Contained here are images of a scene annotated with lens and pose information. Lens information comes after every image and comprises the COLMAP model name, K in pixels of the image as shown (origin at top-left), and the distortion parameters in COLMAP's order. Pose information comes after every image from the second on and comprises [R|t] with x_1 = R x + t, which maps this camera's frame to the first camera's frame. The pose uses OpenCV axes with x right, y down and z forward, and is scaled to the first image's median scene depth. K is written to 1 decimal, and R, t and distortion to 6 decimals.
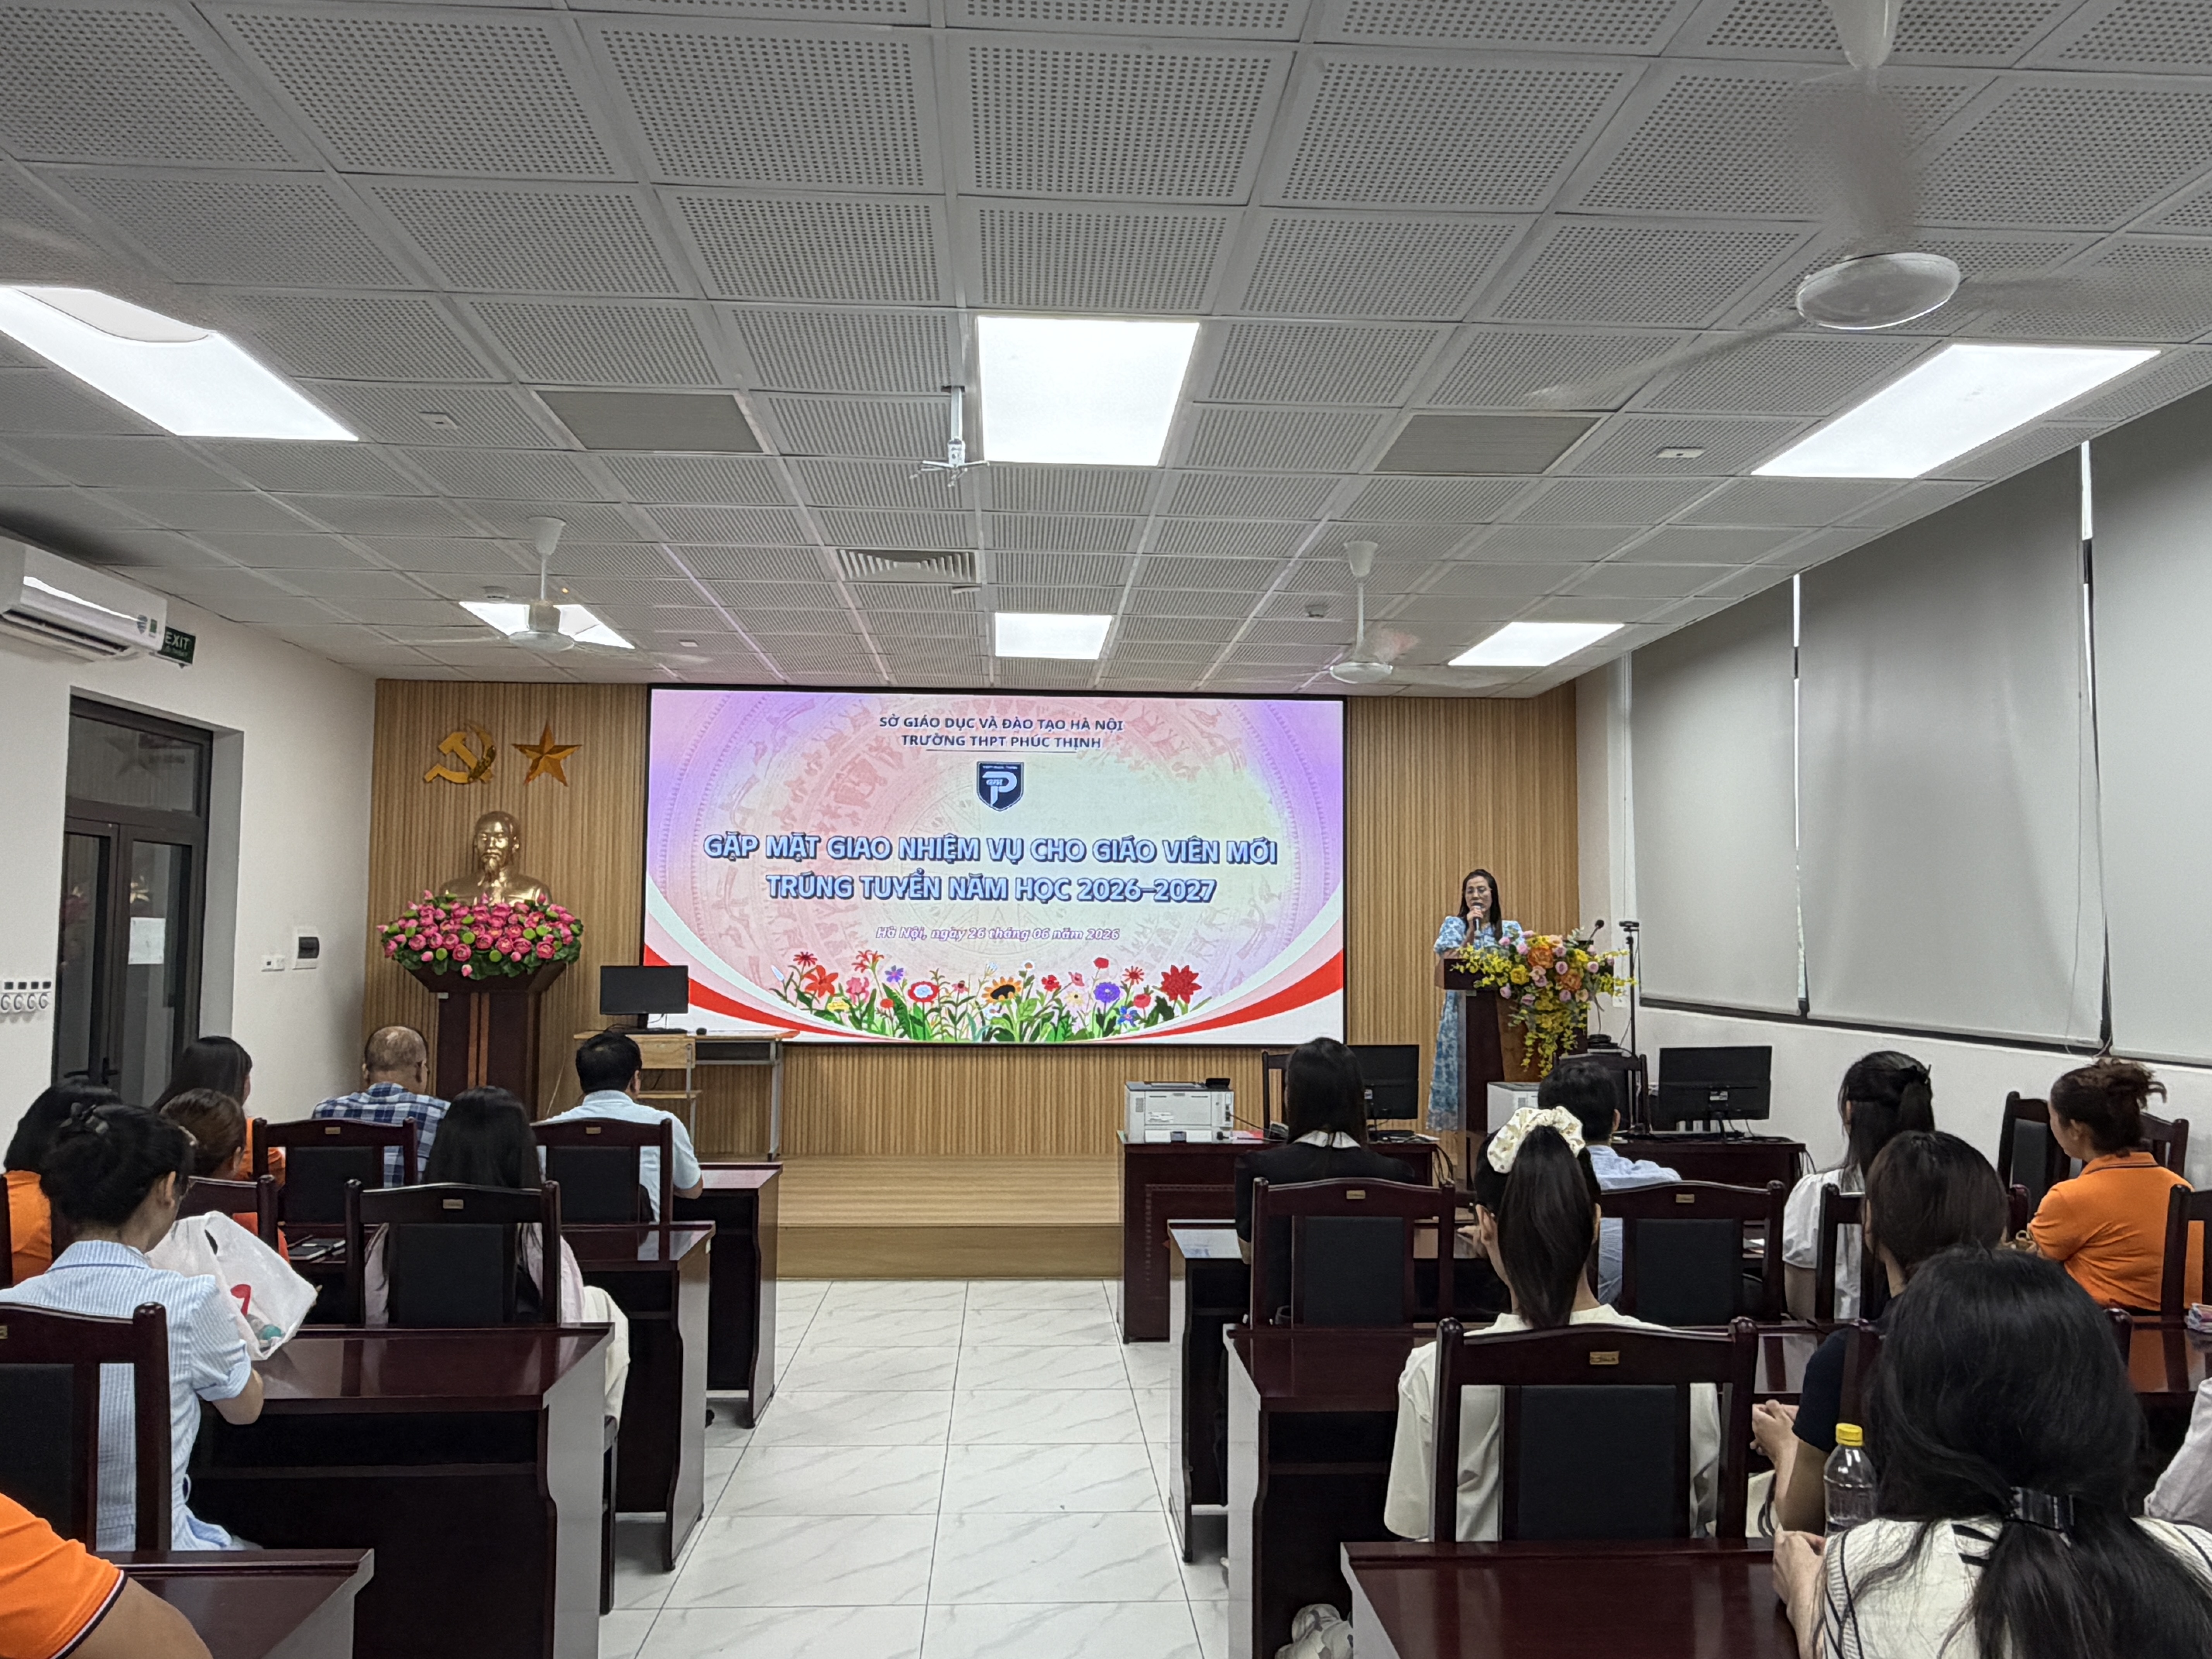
lens RADIAL K [[1647.3, 0, 1103.5], [0, 1647.3, 847.0], [0, 0, 1]] dist [-0.002950, 0.005481]
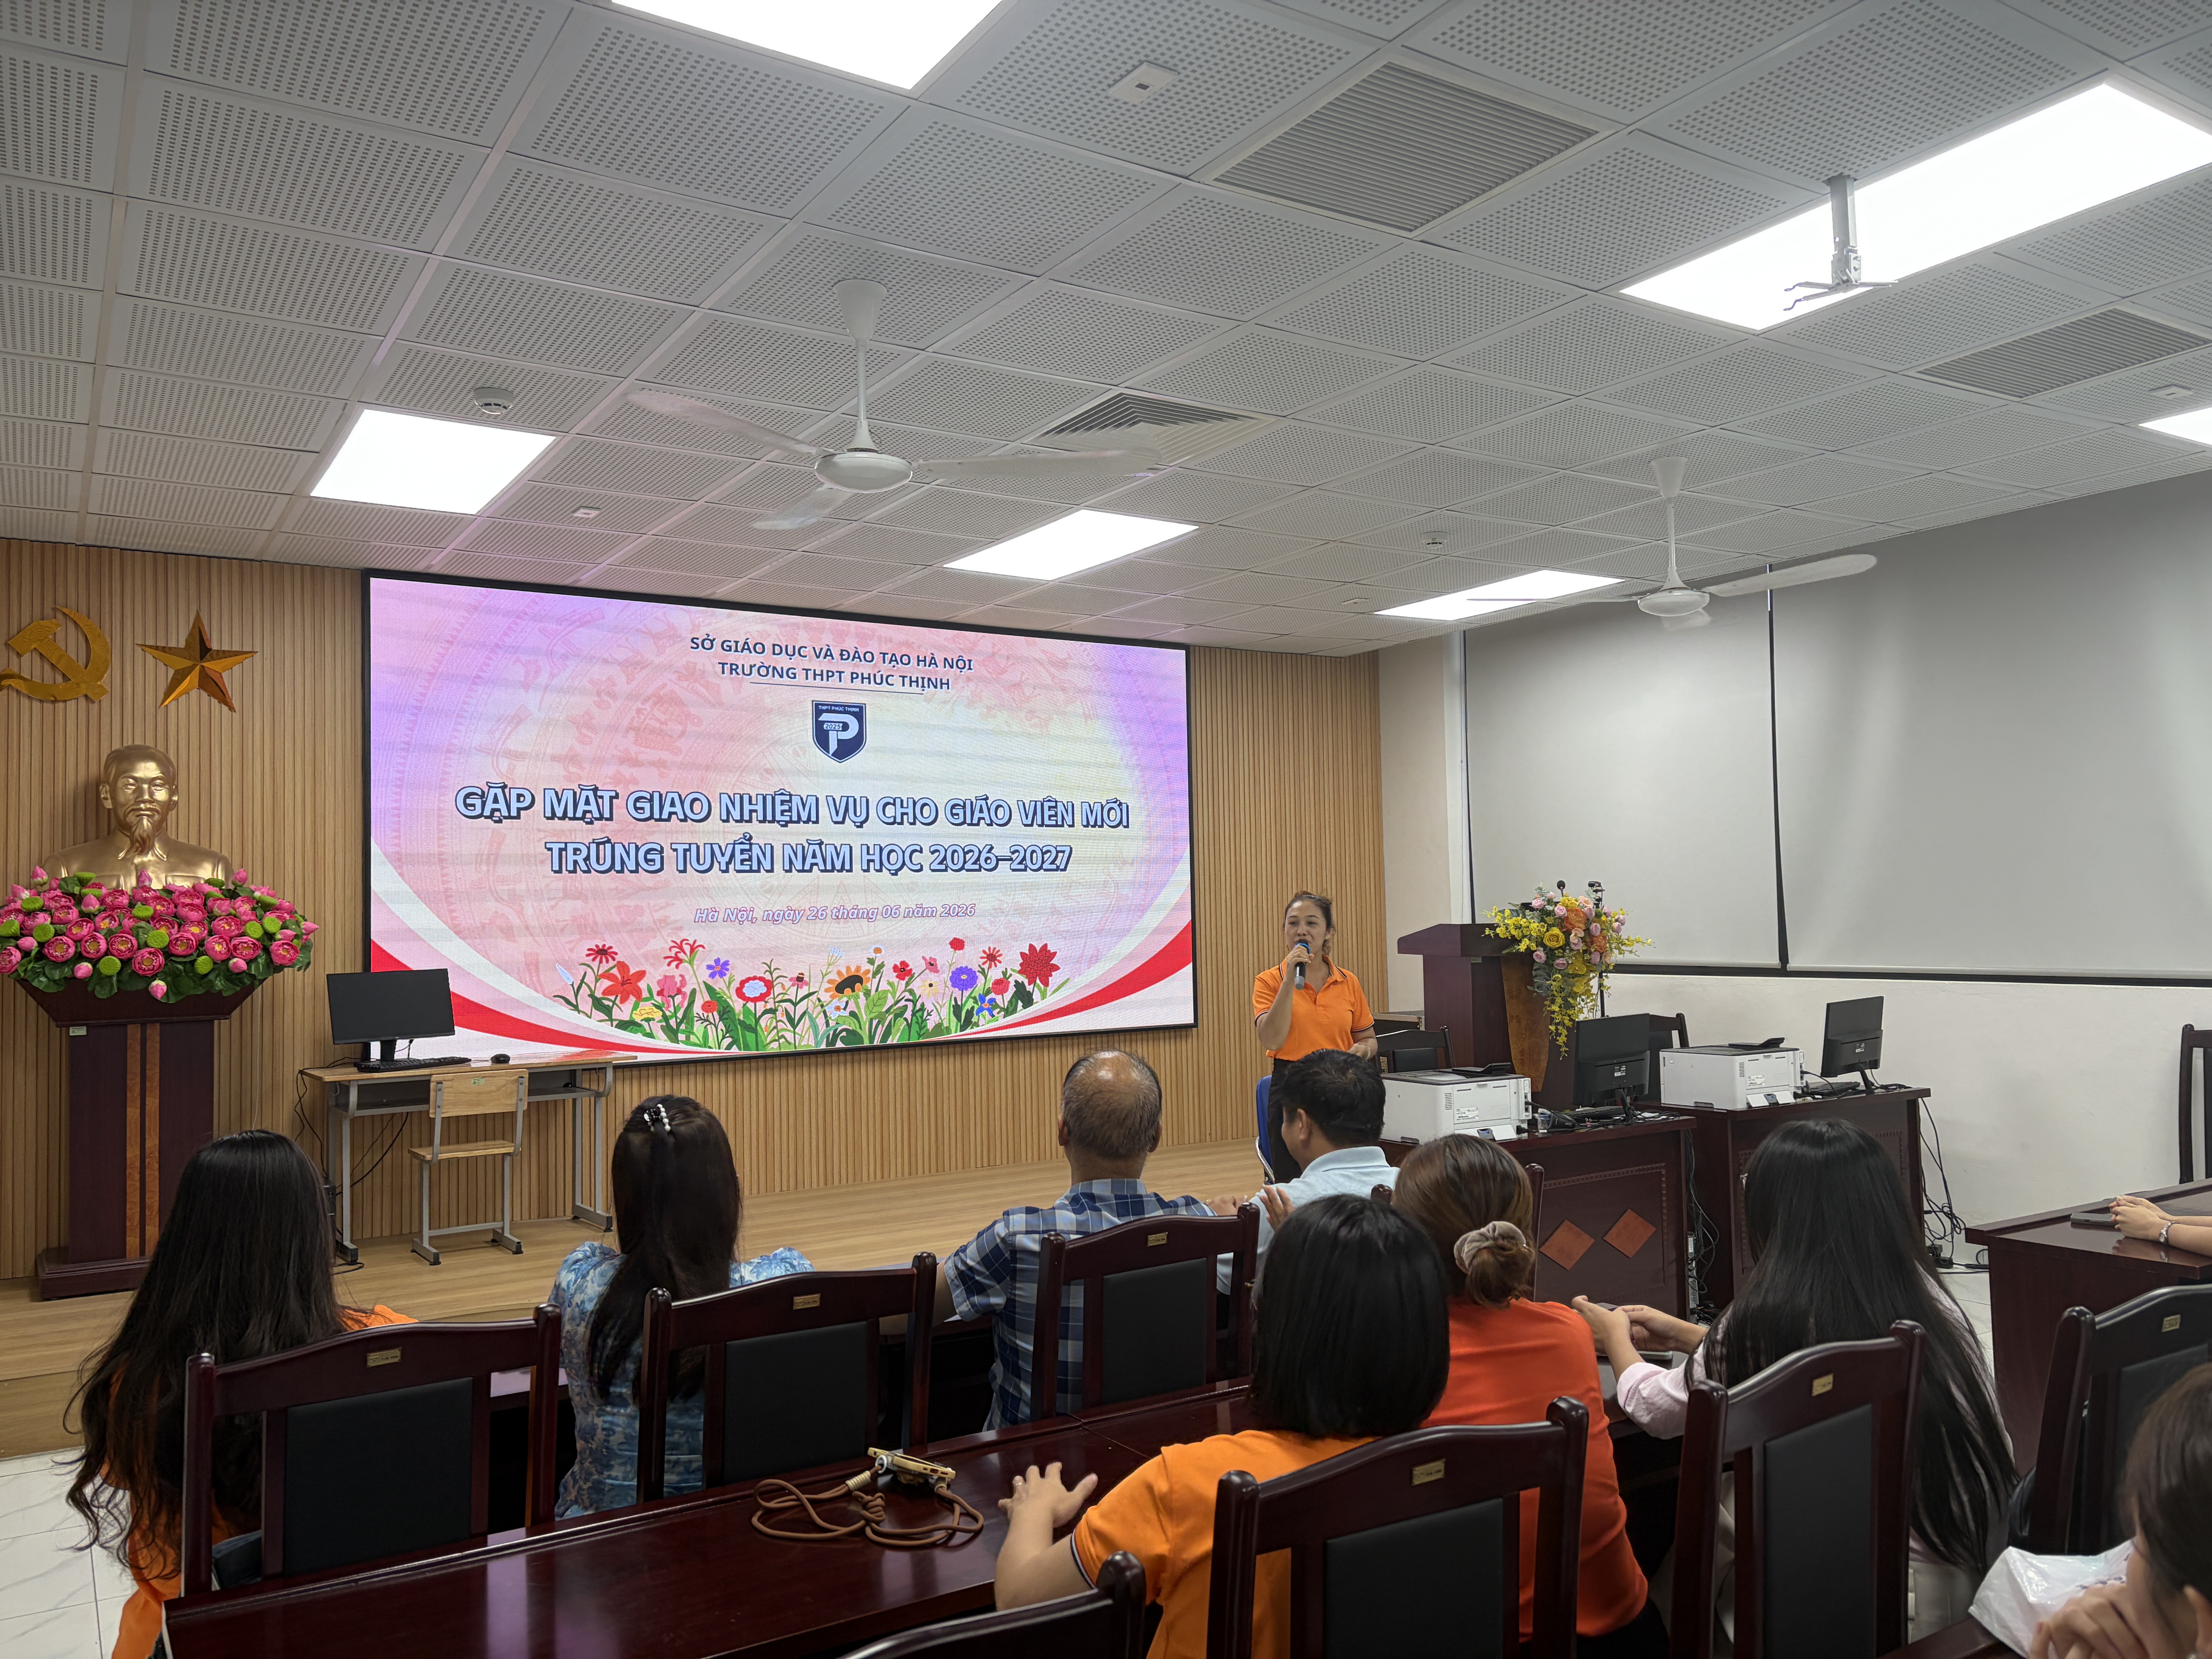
lens RADIAL K [[1666.8, 0, 1132.4], [0, 1666.8, 842.9], [0, 0, 1]] dist [0.057387, -0.059711]
pose [[0.865652, -0.003943, 0.500630, -0.353388], [-0.000679, 0.999959, 0.009050, 0.010482], [-0.500645, -0.008174, 0.865614, 0.218508]]
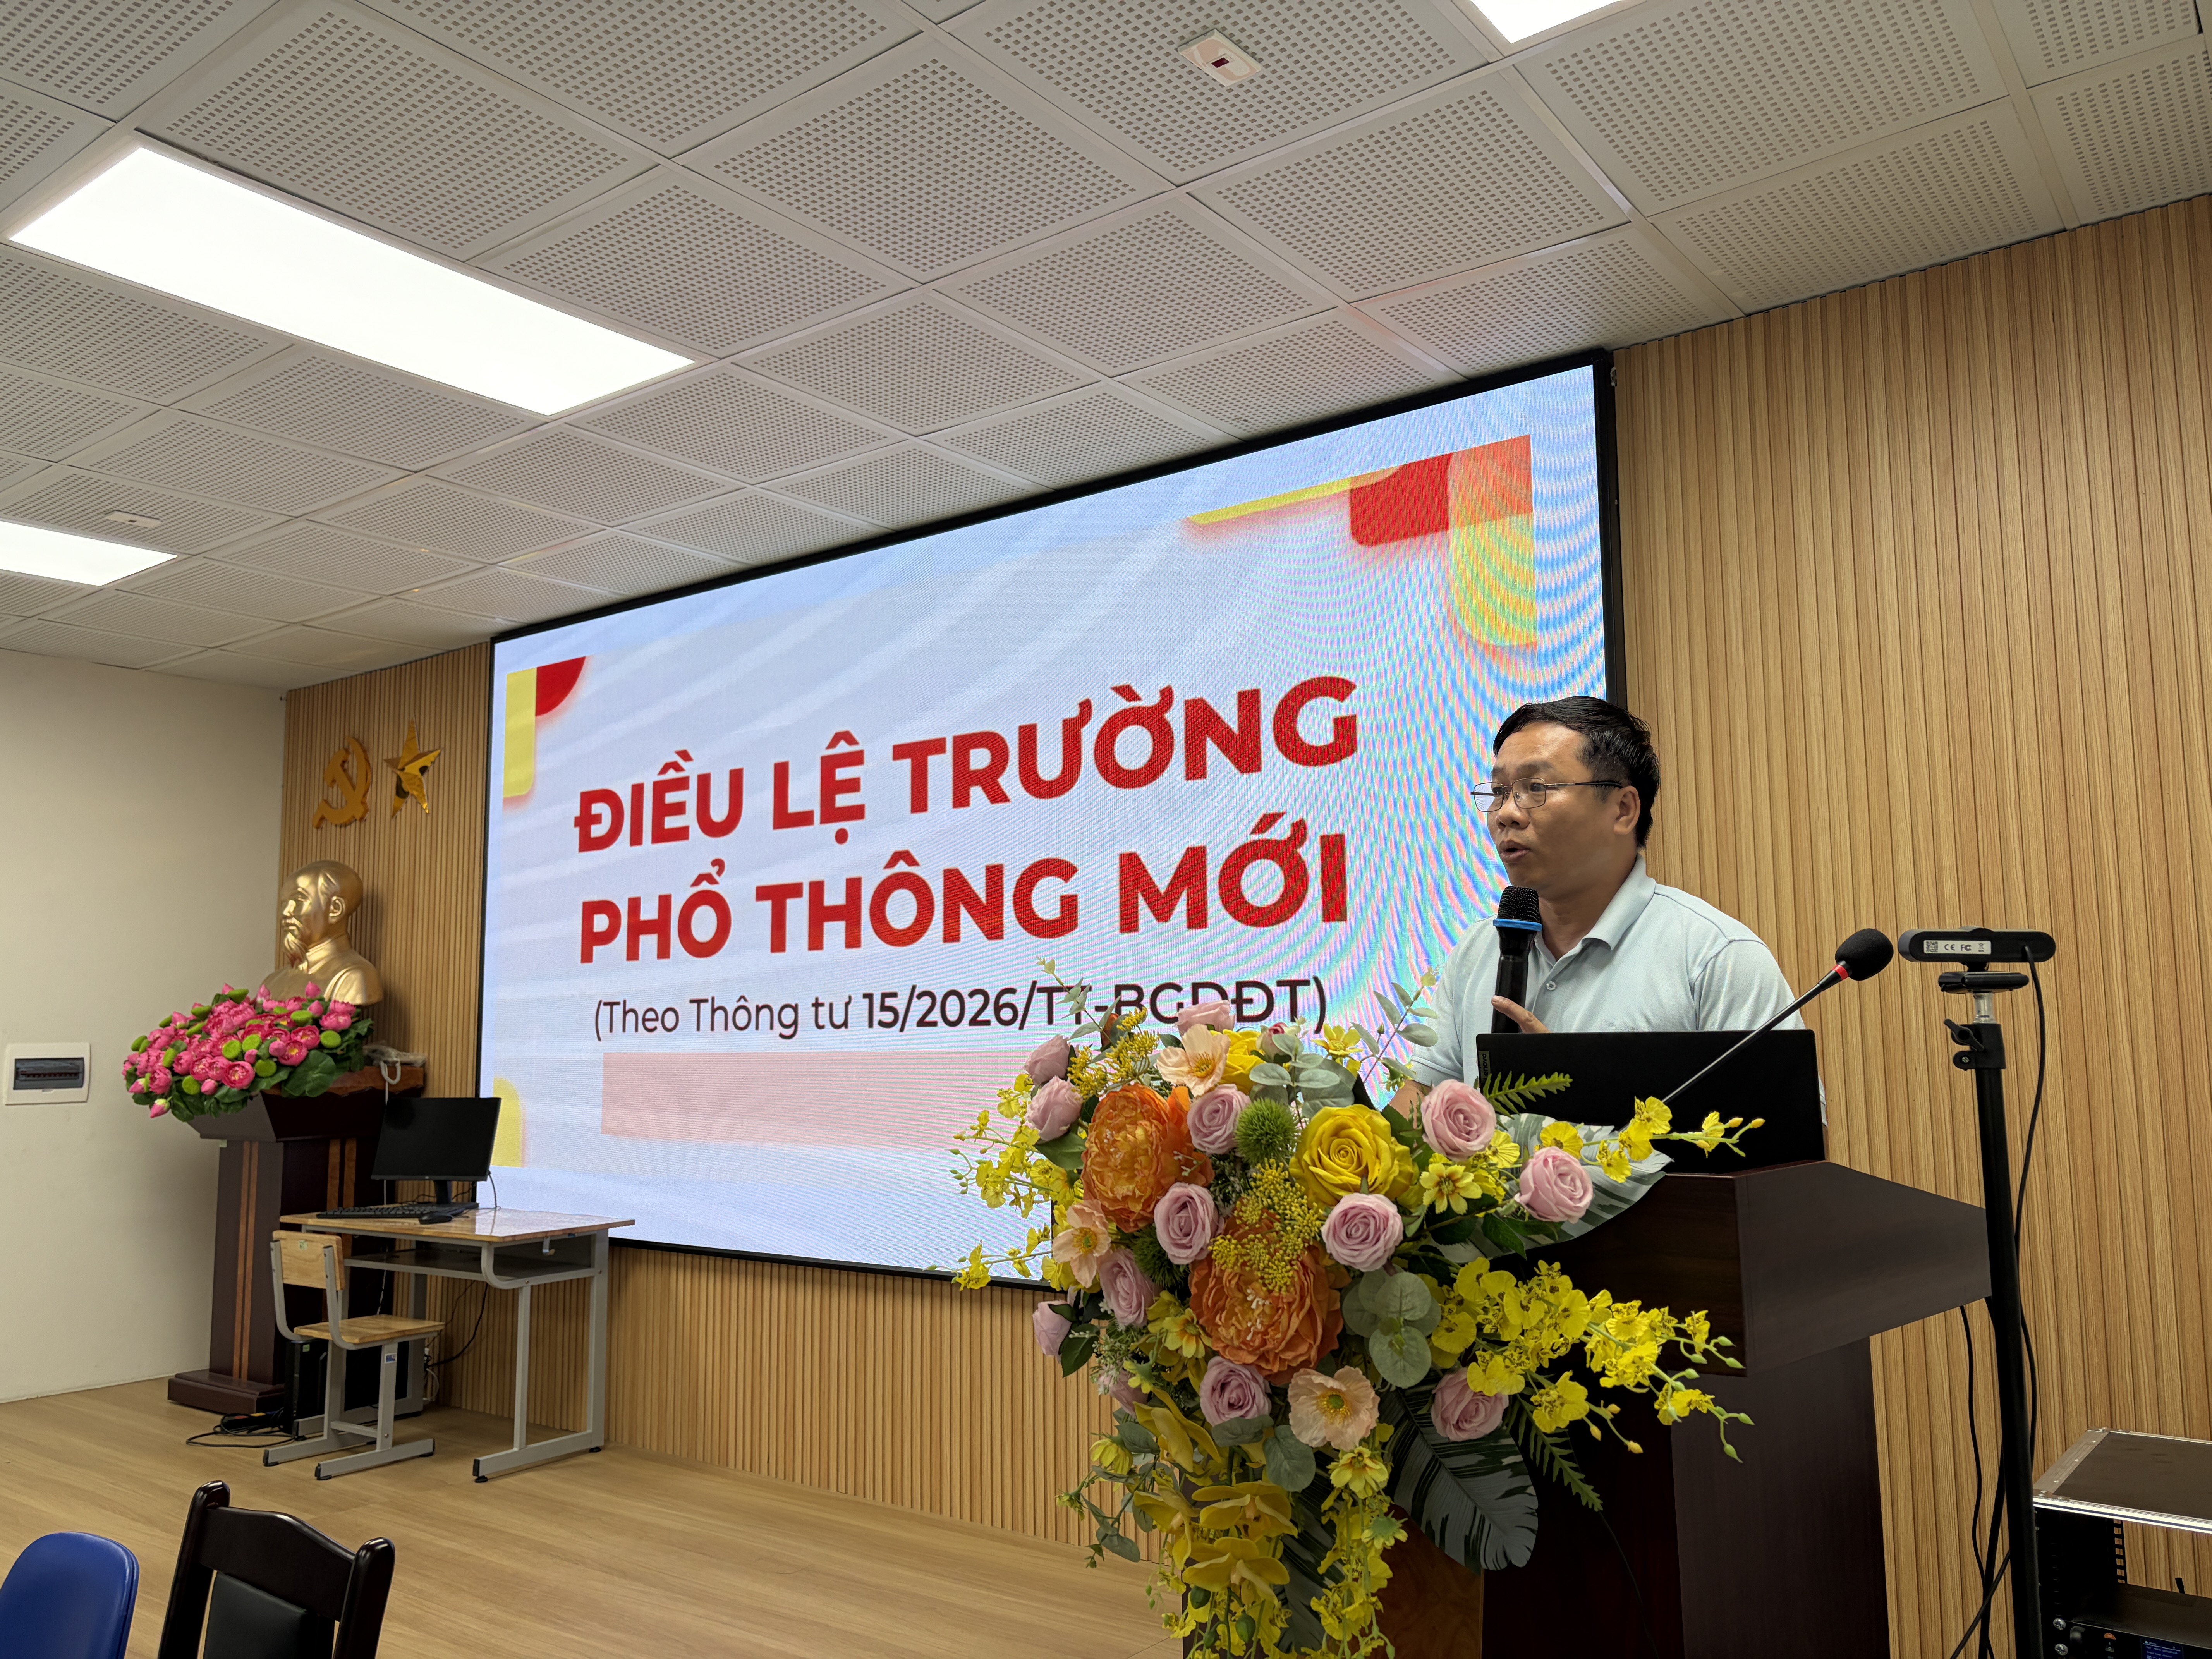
lens RADIAL K [[1666.8, 0, 1111.5], [0, 1666.8, 835.2], [0, 0, 1]] dist [0.057387, -0.059711]
pose [[0.760647, -0.090967, -0.642761, 0.299171], [0.054138, 0.995573, -0.076832, 0.036231], [0.646905, 0.023644, 0.762204, 0.673987]]
